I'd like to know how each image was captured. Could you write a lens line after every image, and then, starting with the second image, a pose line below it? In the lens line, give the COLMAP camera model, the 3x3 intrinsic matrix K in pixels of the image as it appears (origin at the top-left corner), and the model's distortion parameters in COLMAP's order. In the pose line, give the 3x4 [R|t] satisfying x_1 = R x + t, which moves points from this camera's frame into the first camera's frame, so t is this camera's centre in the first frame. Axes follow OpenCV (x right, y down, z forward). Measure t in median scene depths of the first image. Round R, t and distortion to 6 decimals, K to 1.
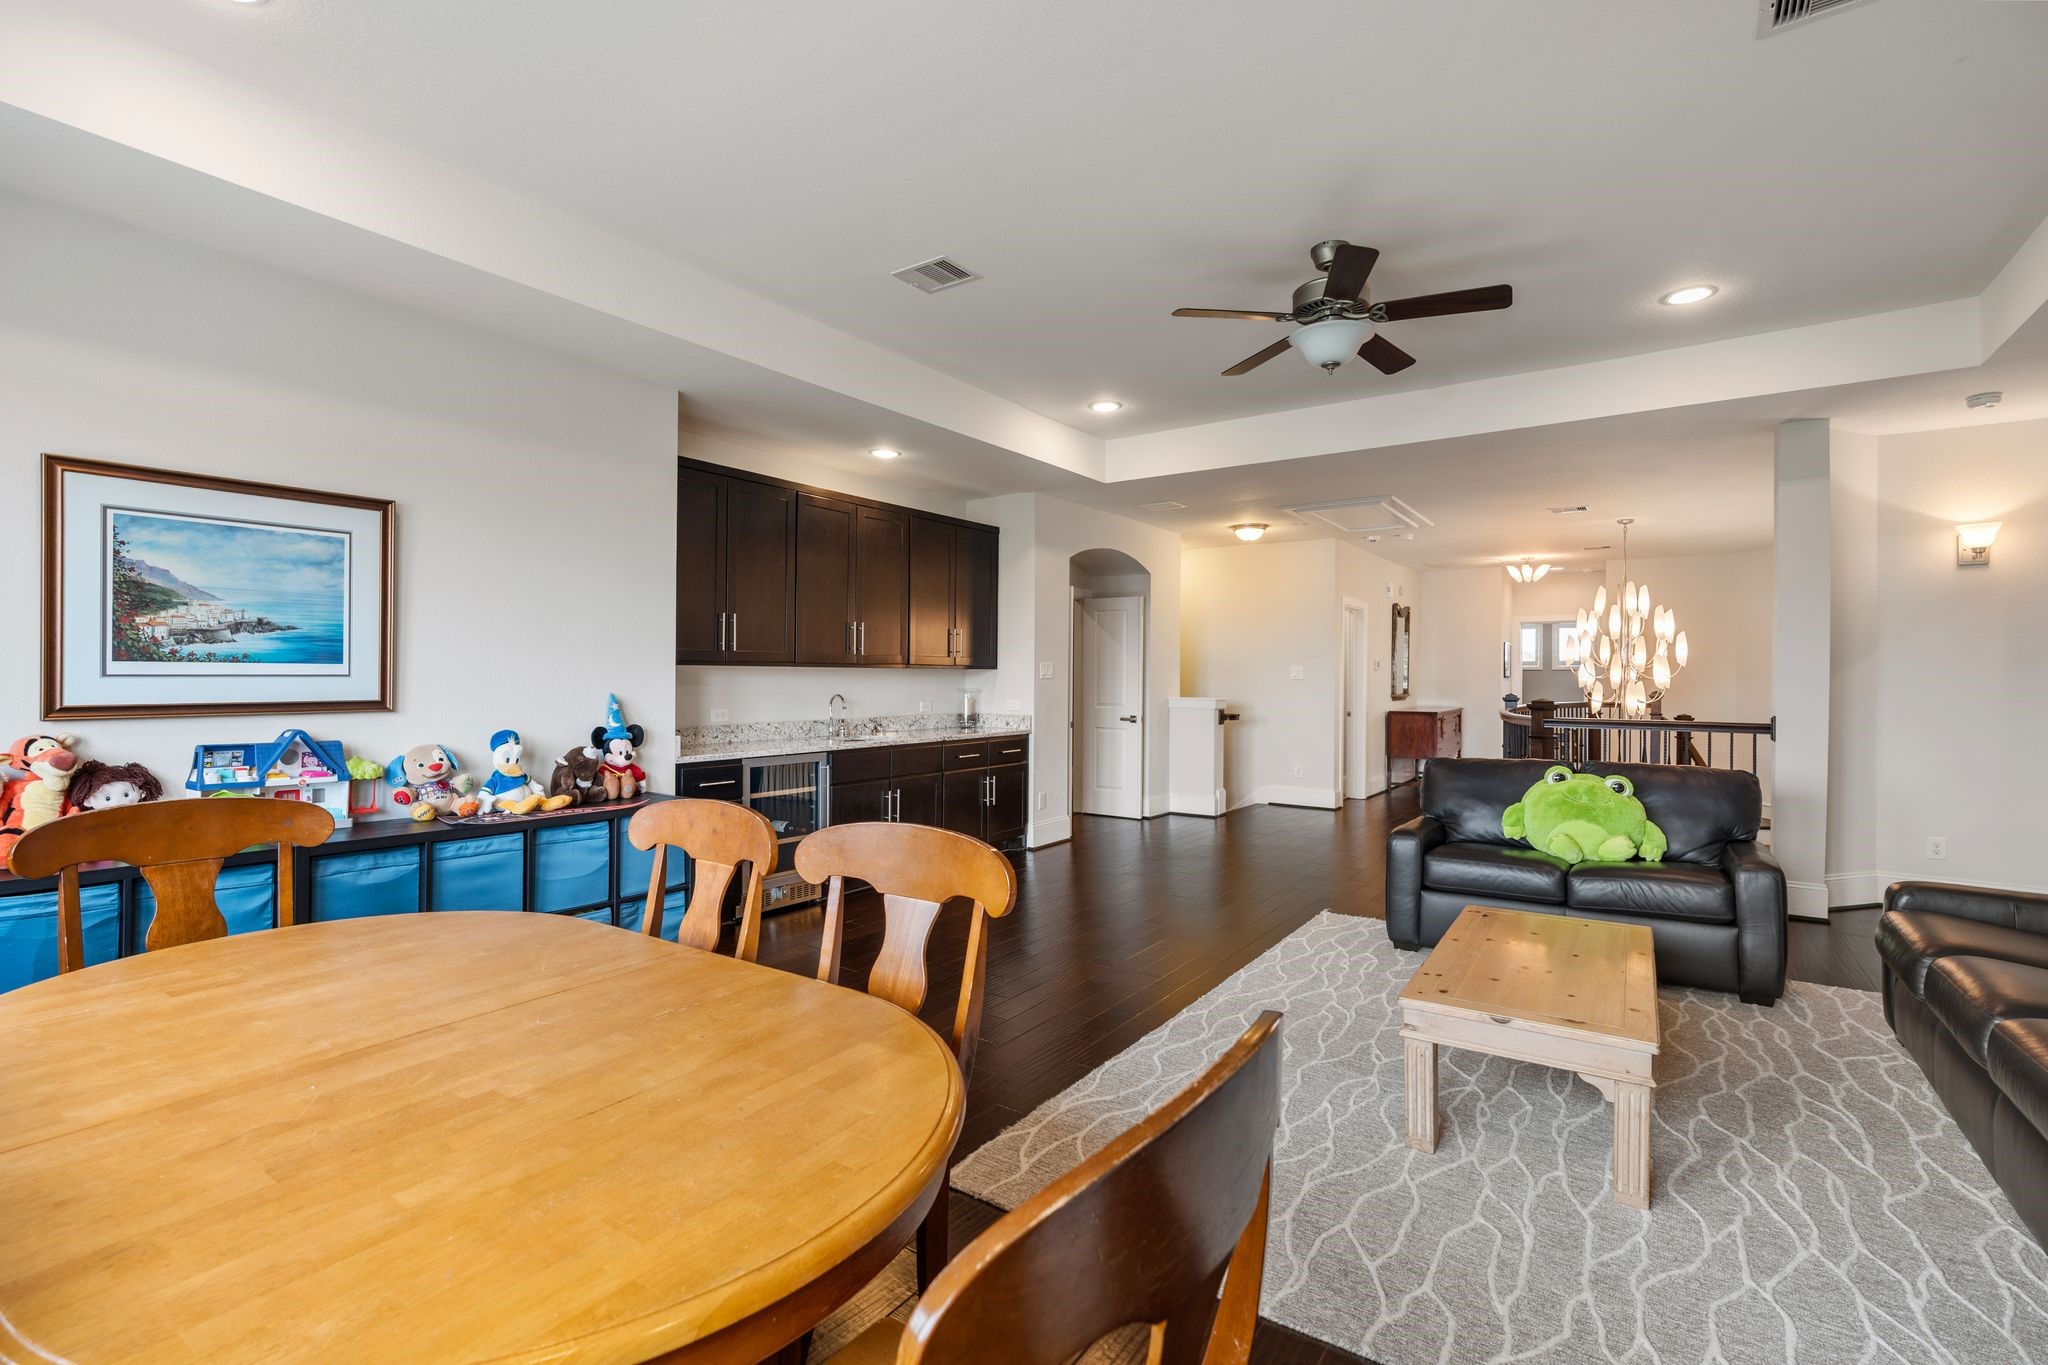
lens RADIAL K [[915.1, 0, 1022.2], [0, 915.1, 678.6], [0, 0, 1]] dist [-0.009789, 0.001751]
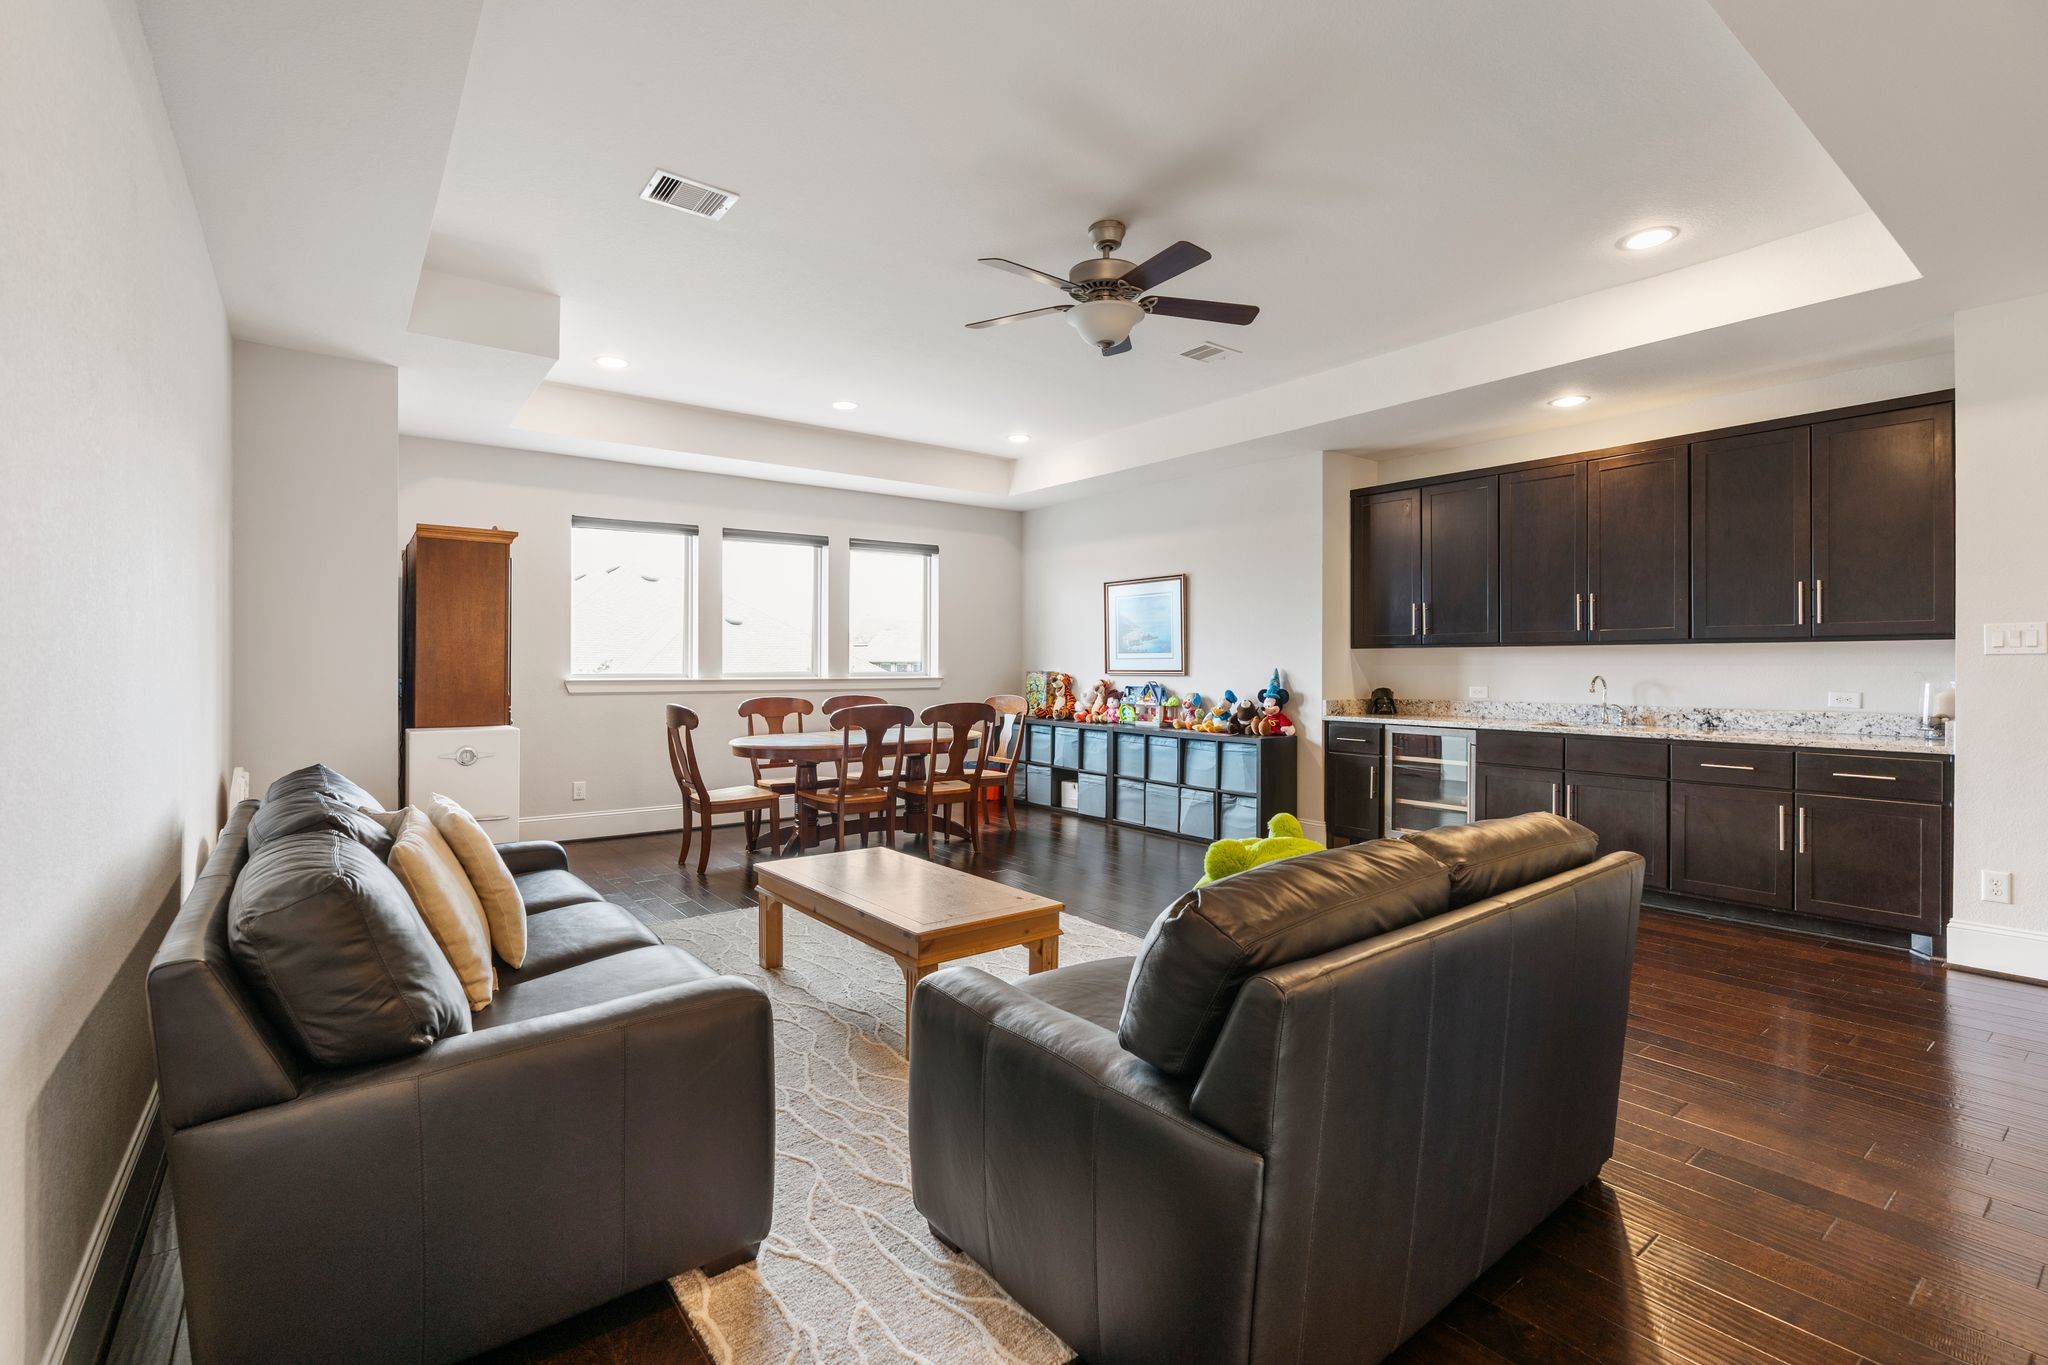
lens RADIAL K [[915.1, 0, 1022.2], [0, 915.1, 678.6], [0, 0, 1]] dist [-0.009789, 0.001751]
pose [[-0.298189, 0.011591, -0.954437, 1.116658], [-0.003180, 0.999909, 0.013136, 0.013733], [0.954502, 0.006952, -0.298124, 1.010148]]
